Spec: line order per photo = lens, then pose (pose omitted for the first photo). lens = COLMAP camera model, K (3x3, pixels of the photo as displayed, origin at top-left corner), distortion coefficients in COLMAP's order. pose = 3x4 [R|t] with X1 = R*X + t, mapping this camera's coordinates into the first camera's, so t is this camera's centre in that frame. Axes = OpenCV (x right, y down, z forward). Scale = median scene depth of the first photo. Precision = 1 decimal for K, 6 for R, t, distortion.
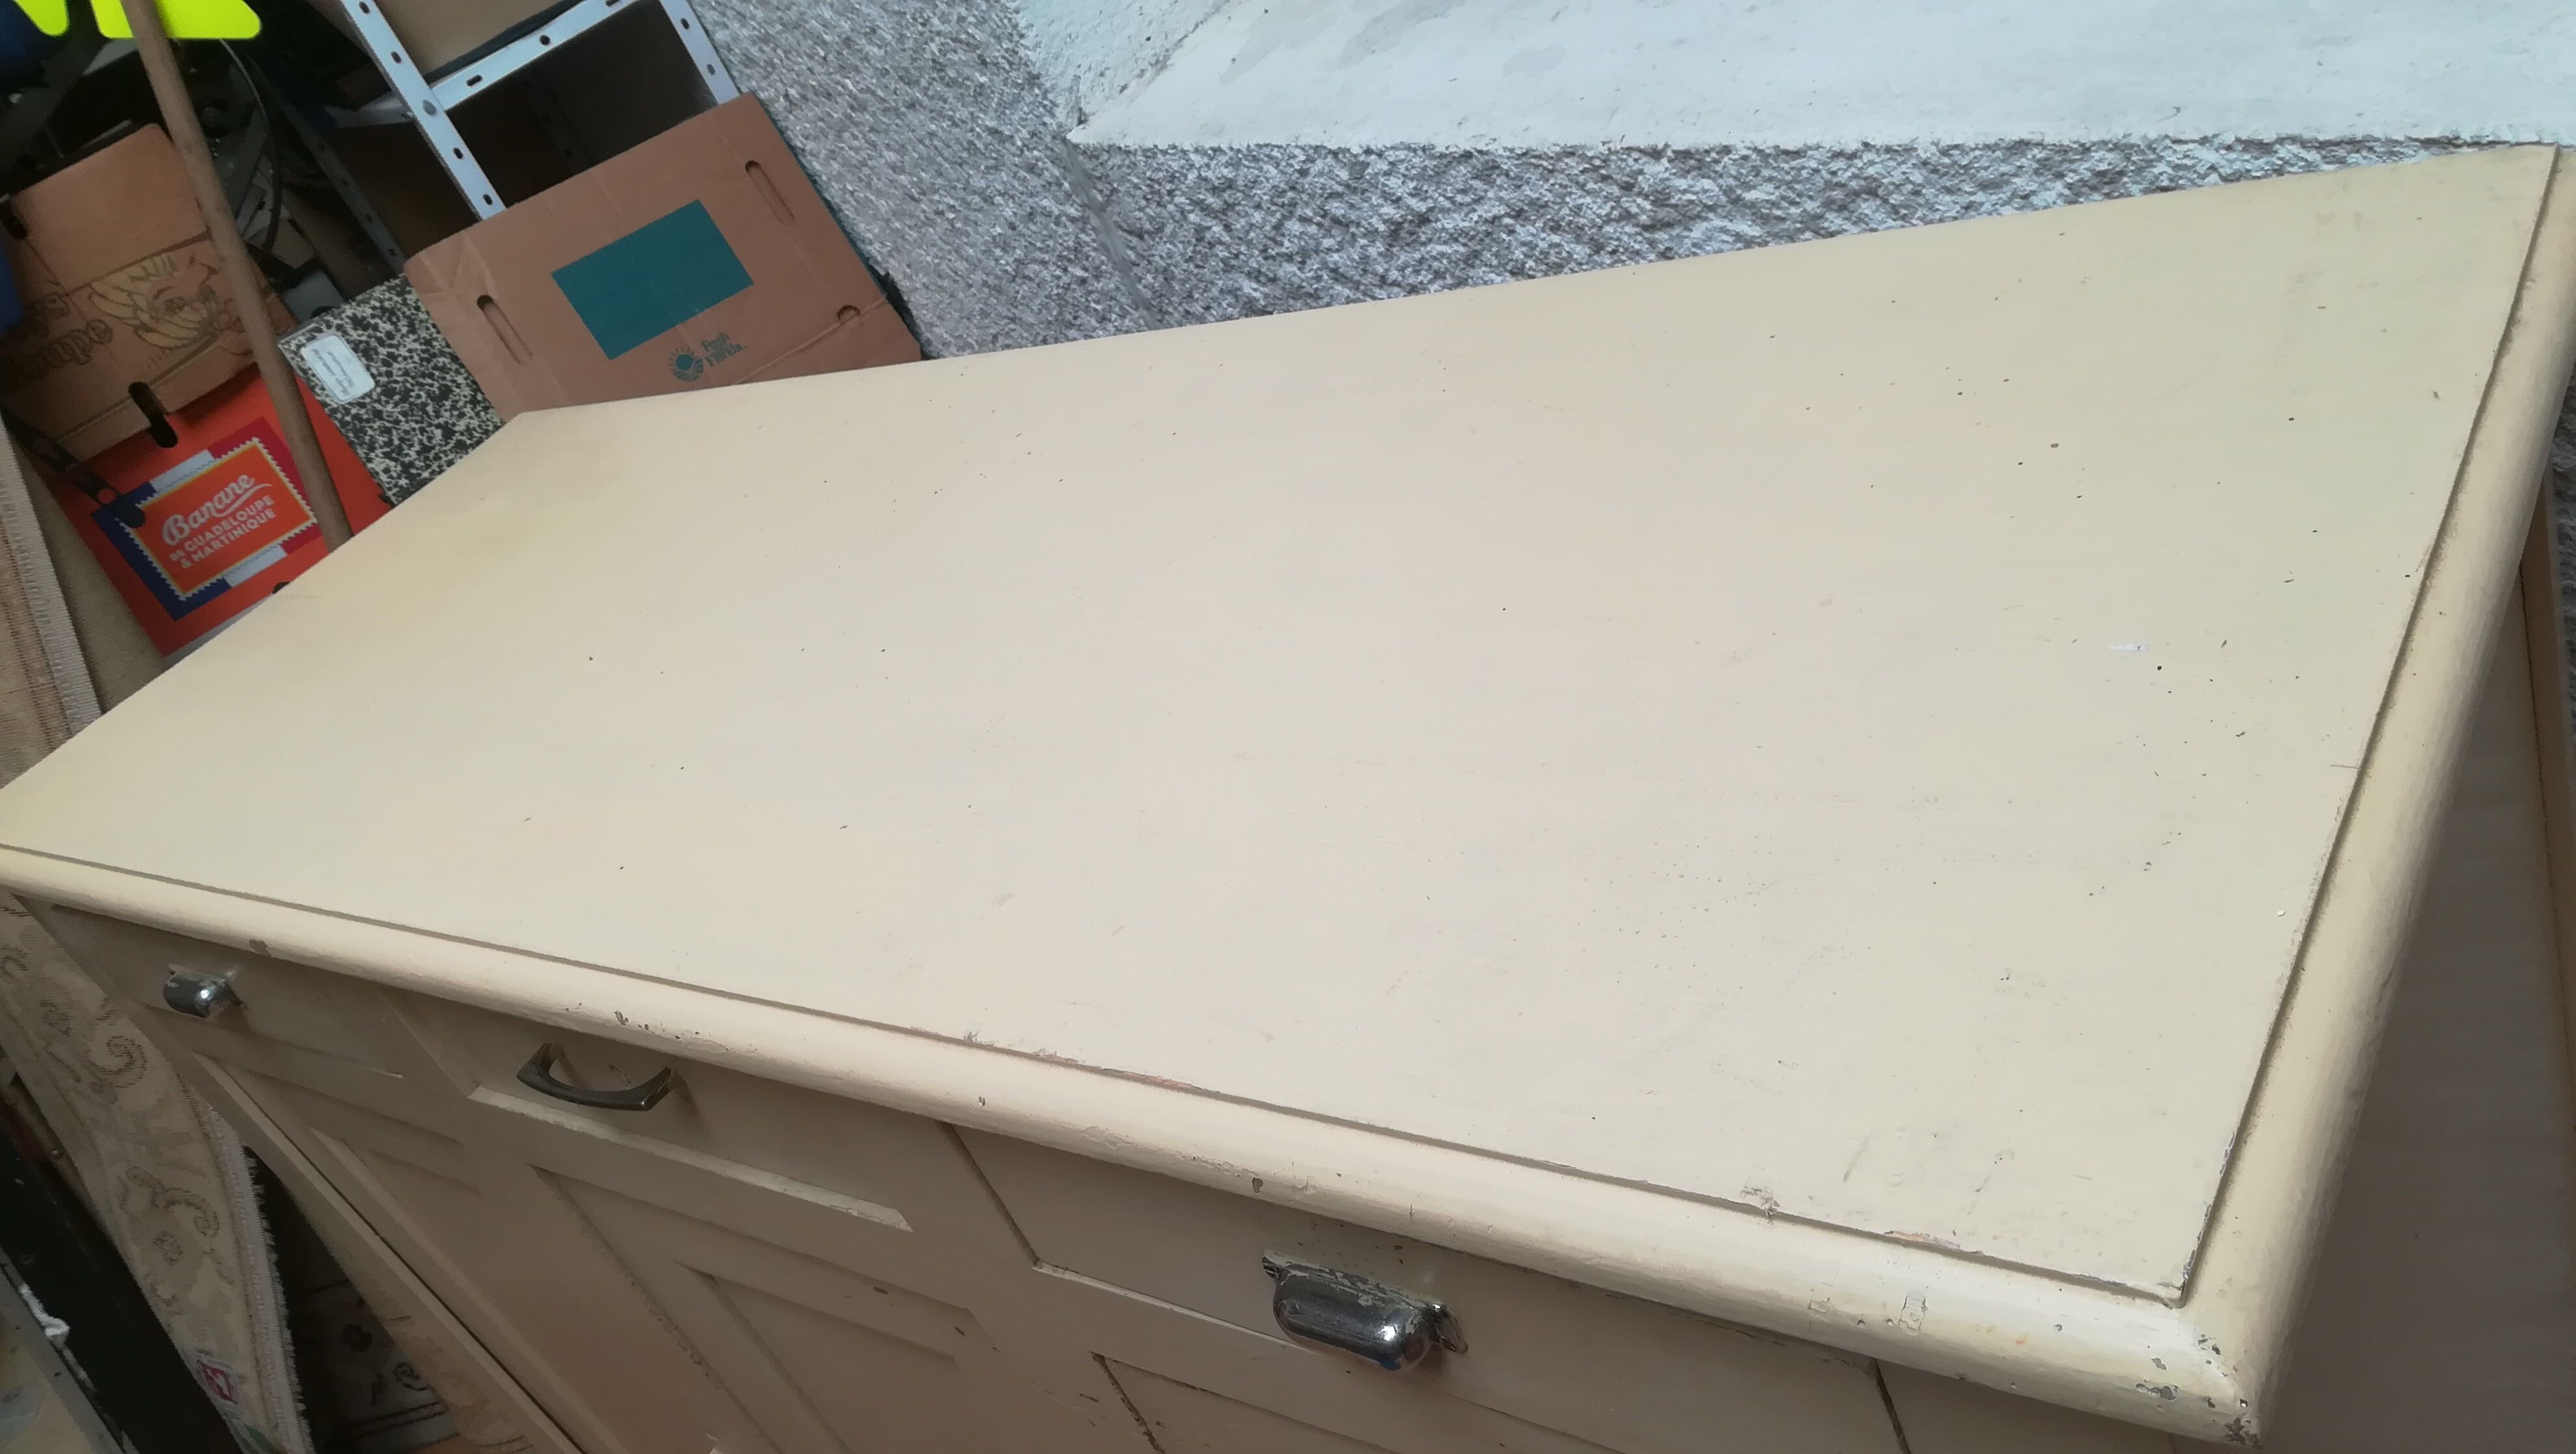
lens RADIAL K [[2007.0, 0, 1277.4], [0, 2007.0, 731.1], [0, 0, 1]] dist [0.057740, -0.093624]
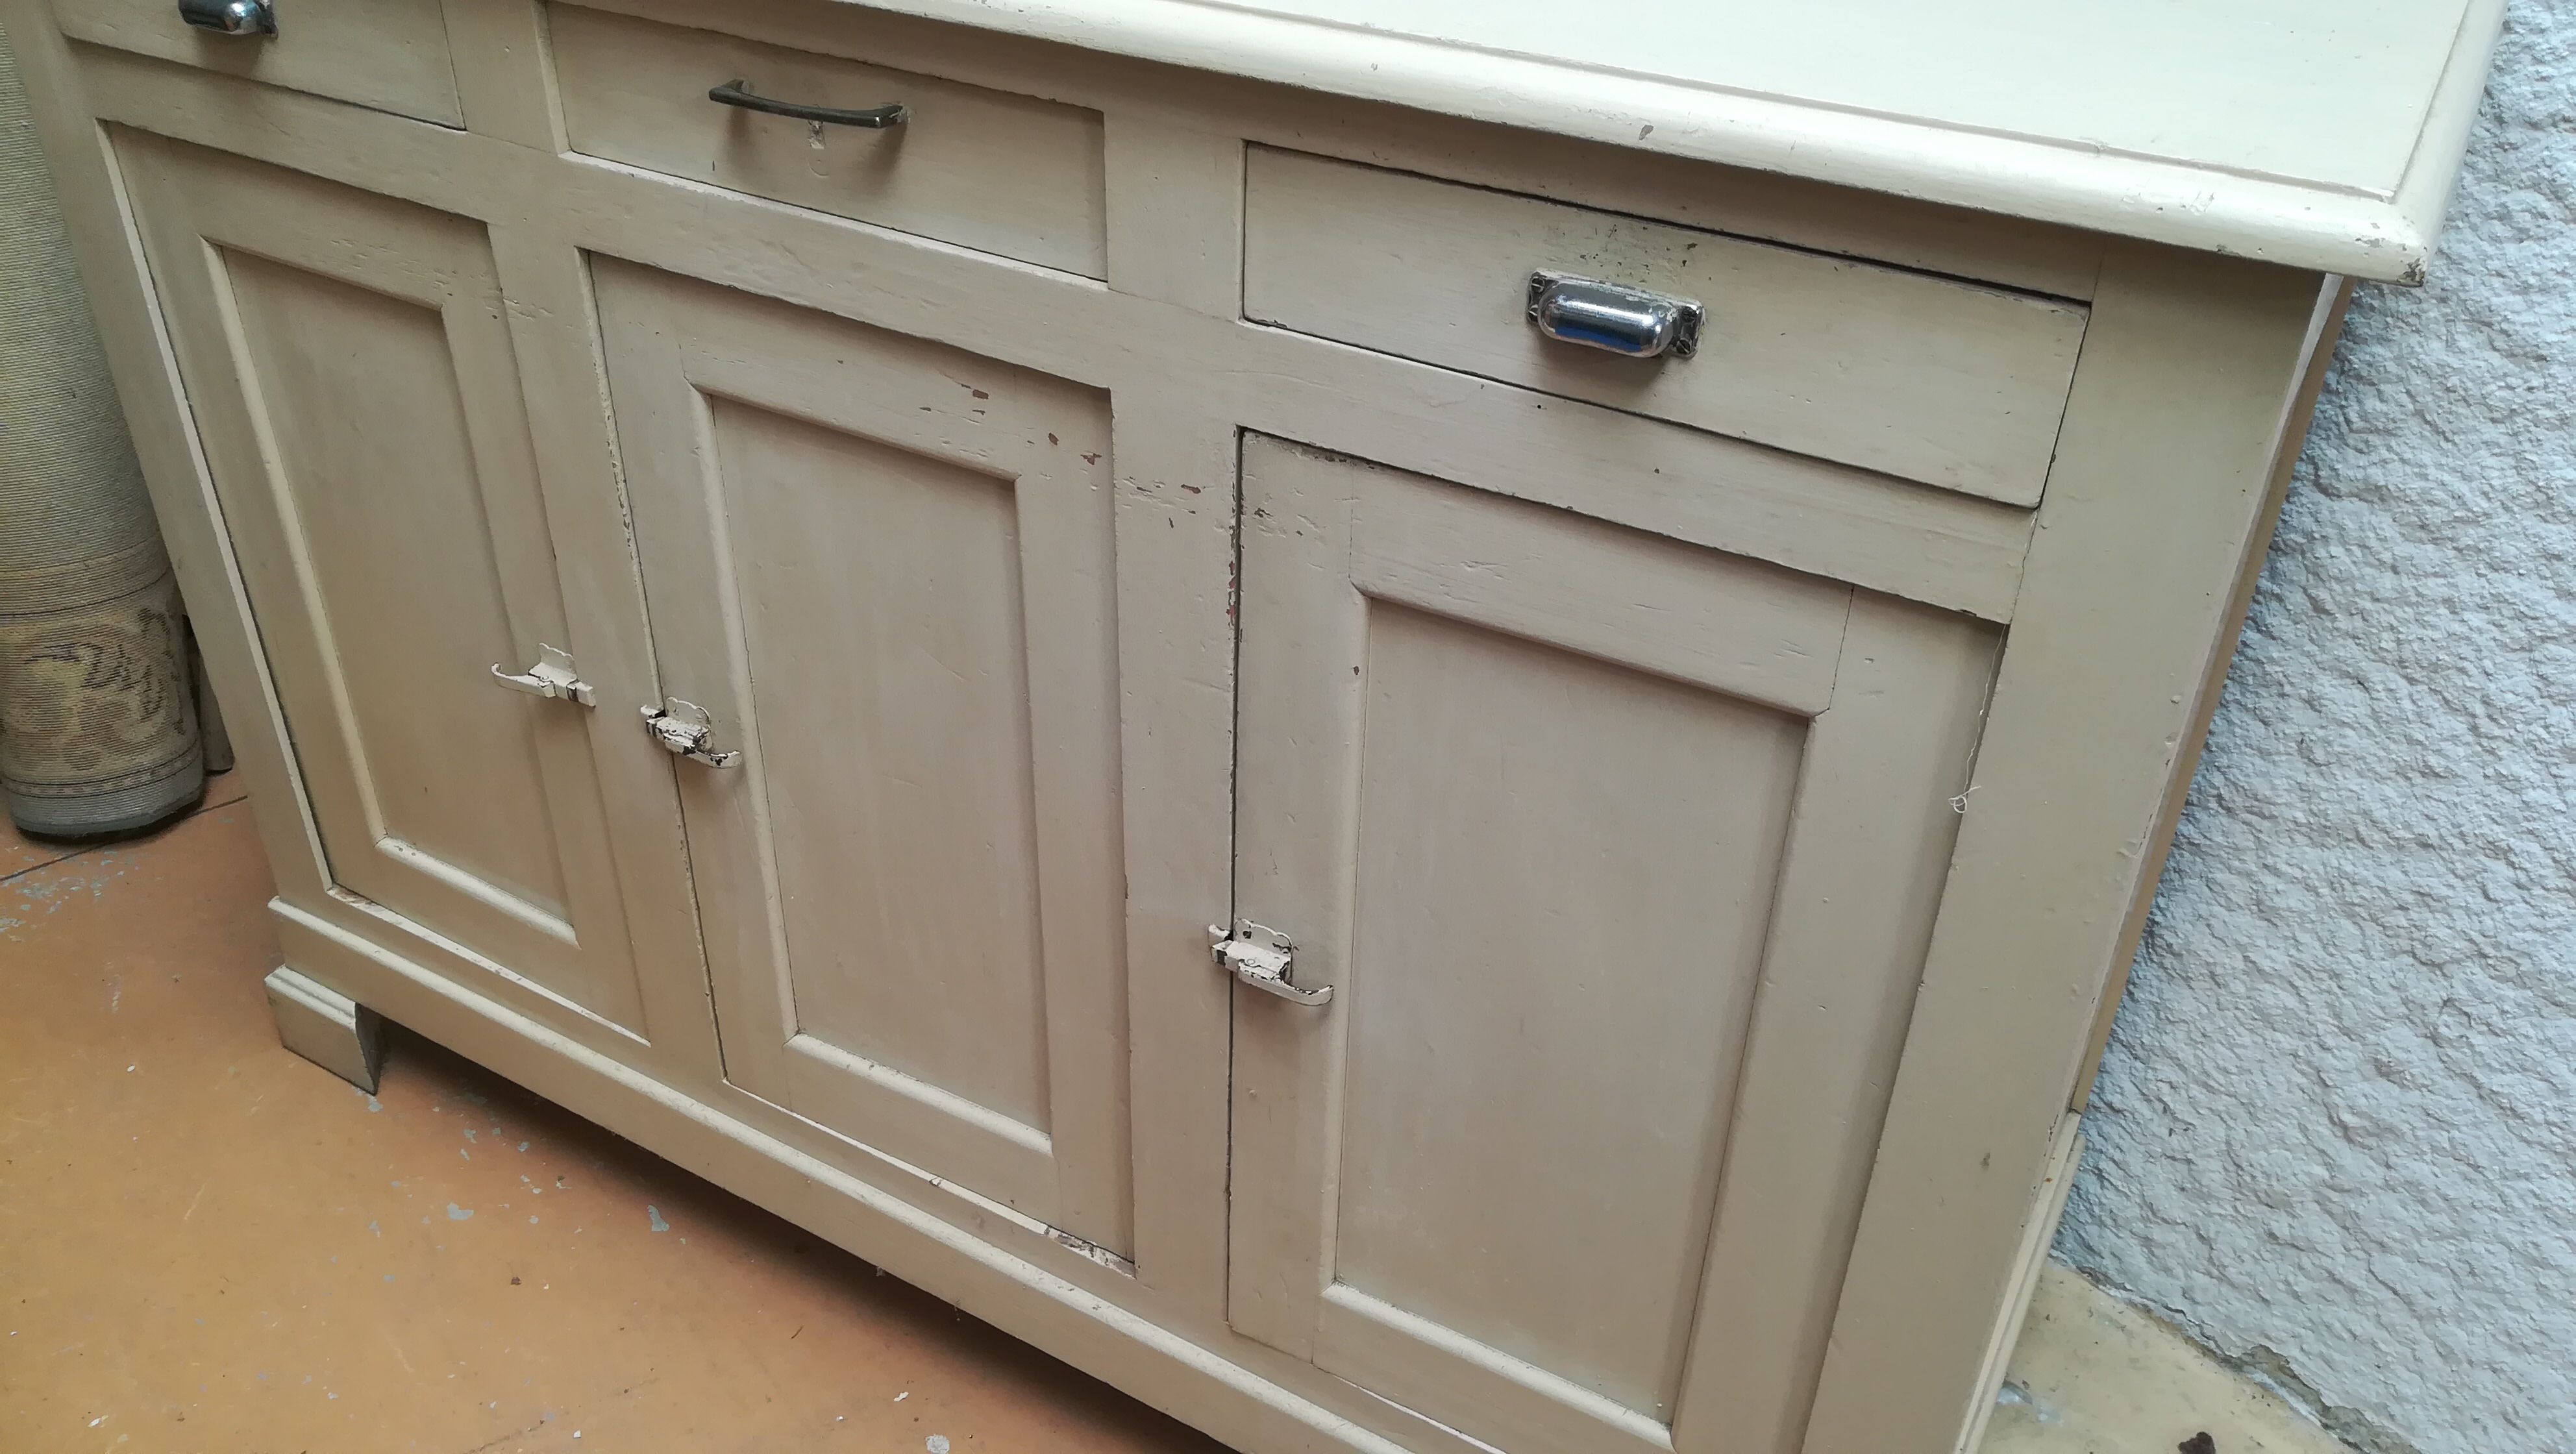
lens RADIAL K [[2007.0, 0, 1237.2], [0, 2007.0, 740.4], [0, 0, 1]] dist [0.057740, -0.093624]
pose [[0.914910, 0.302166, 0.267648, -0.182561], [-0.300251, 0.952596, -0.049090, 0.281082], [-0.269794, -0.035449, 0.962265, -0.078088]]
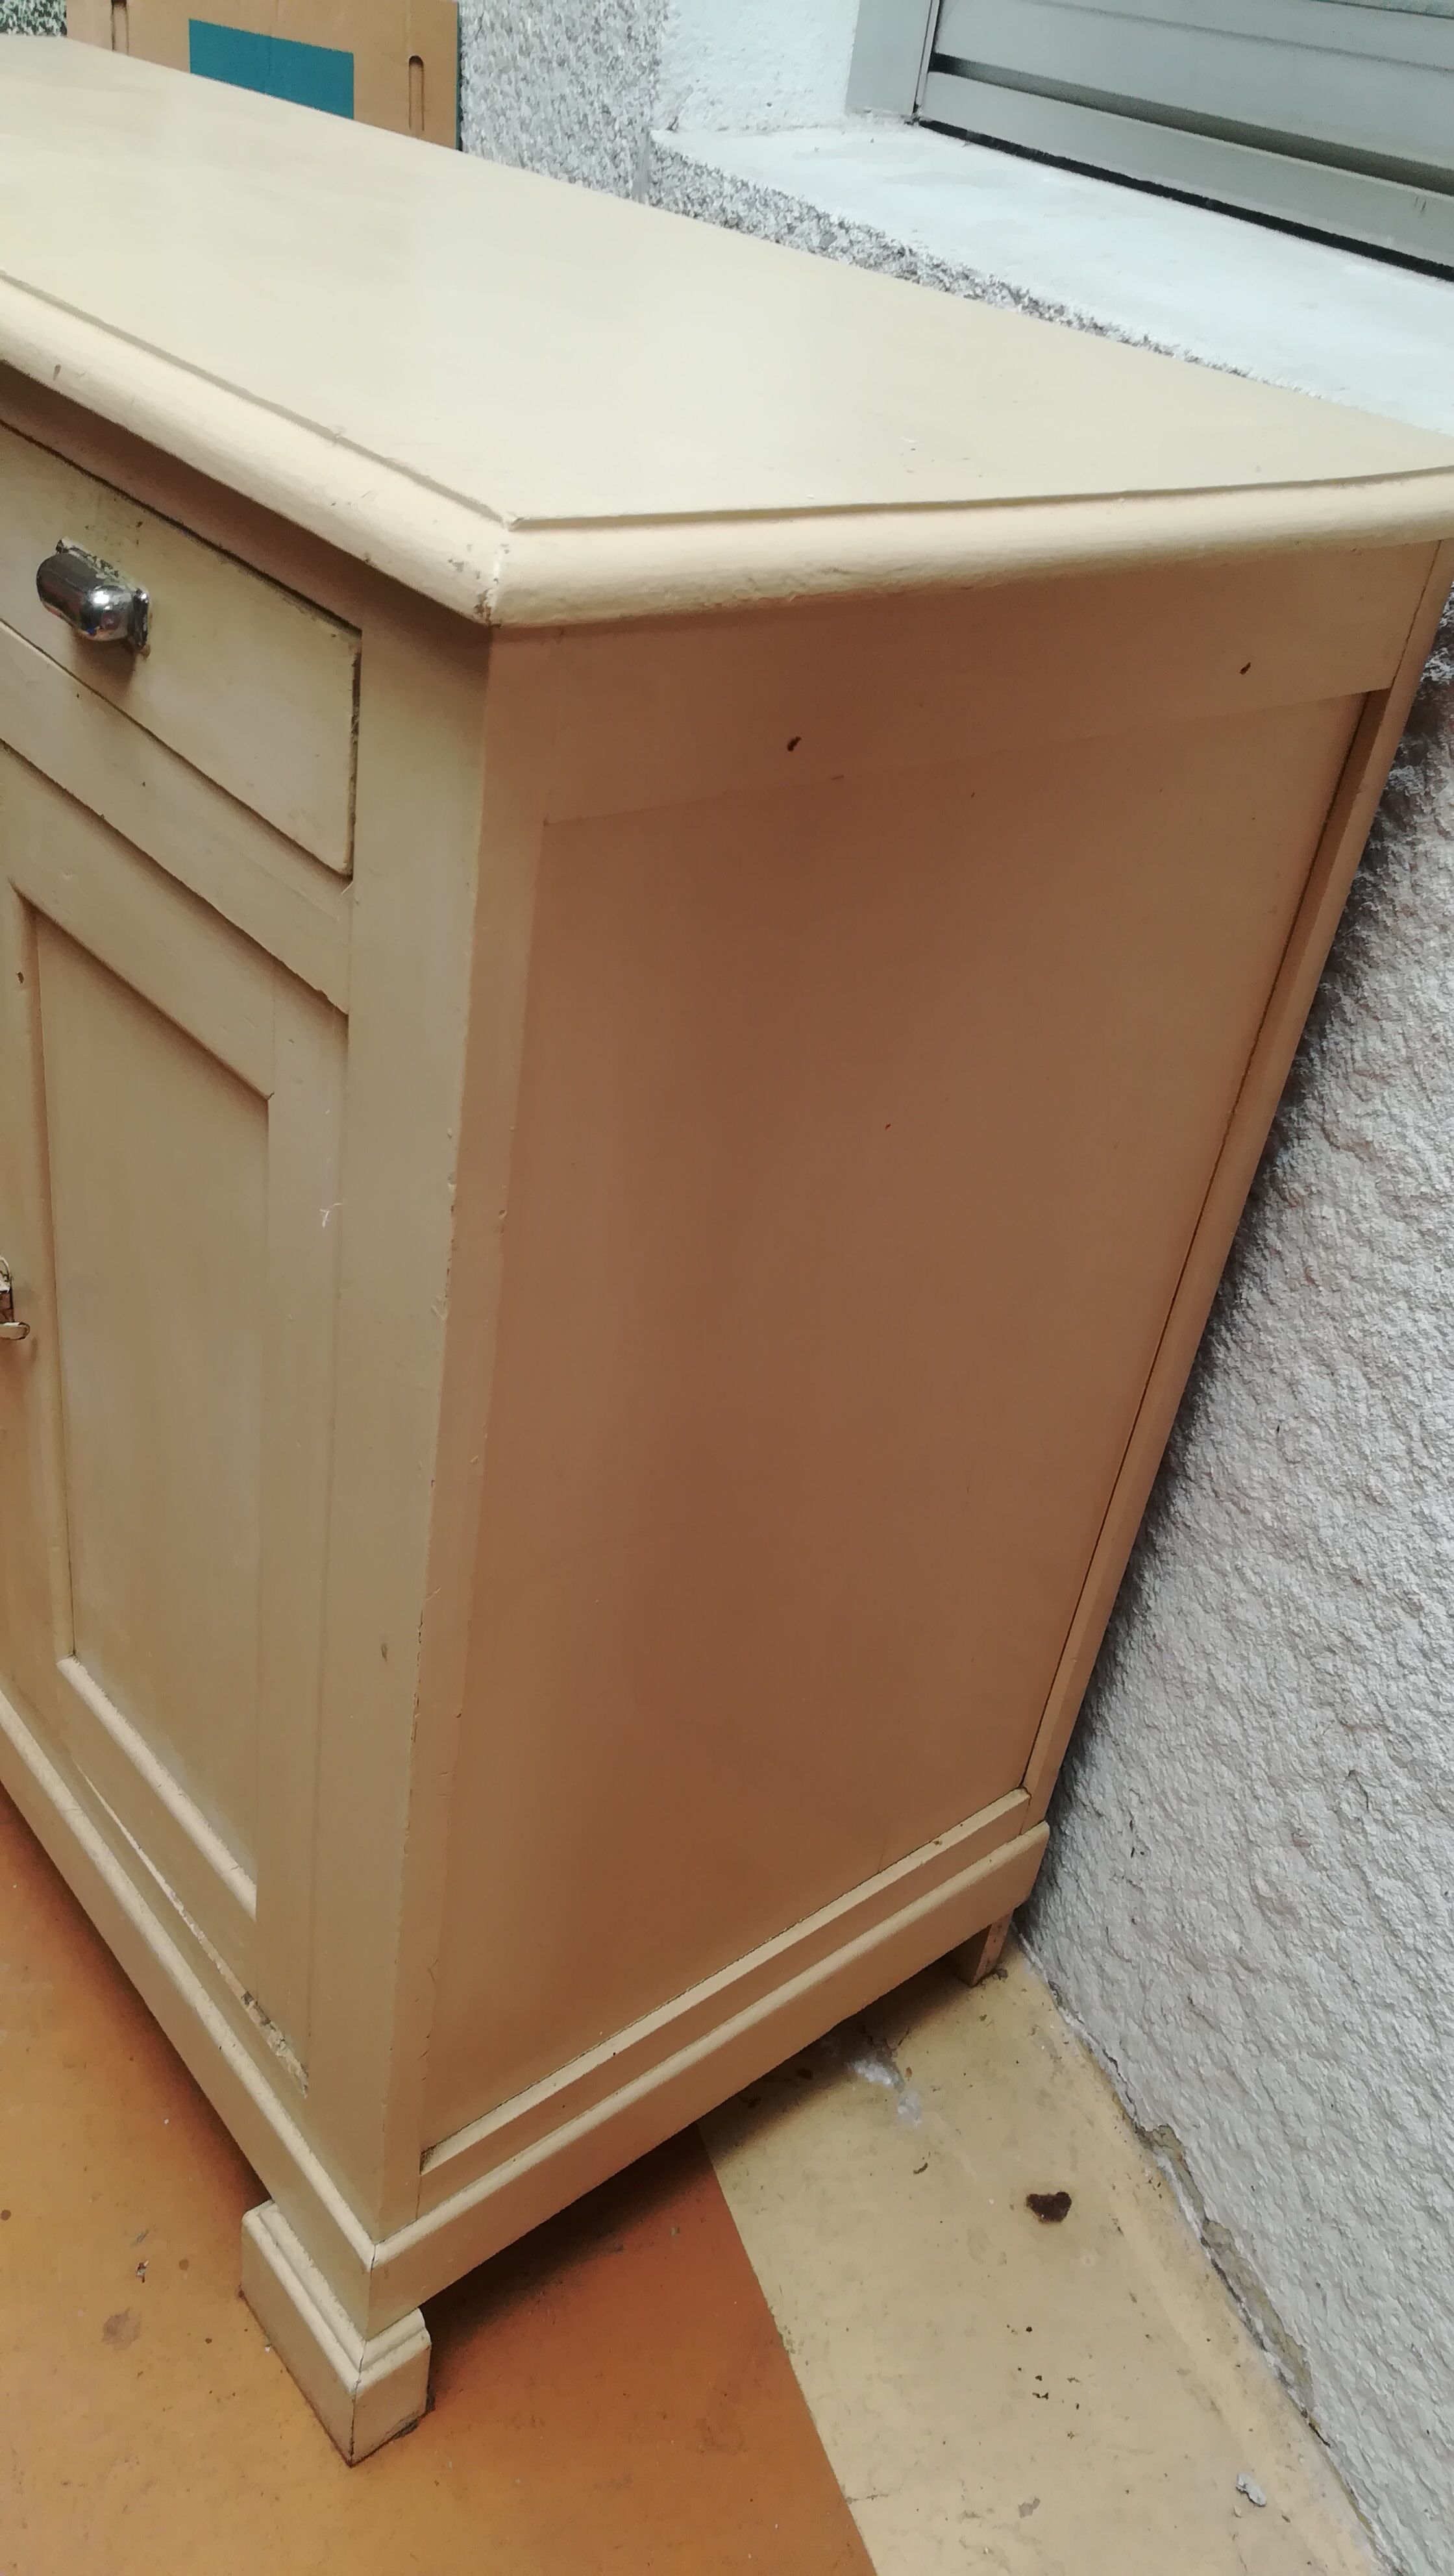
lens RADIAL K [[2007.0, 0, 720.7], [0, 2007.0, 1299.9], [0, 0, 1]] dist [0.057740, -0.093624]
pose [[0.826282, 0.559833, 0.062007, 0.208181], [-0.562331, 0.826220, 0.033841, 0.158004], [-0.032286, -0.062831, 0.997502, -0.096437]]
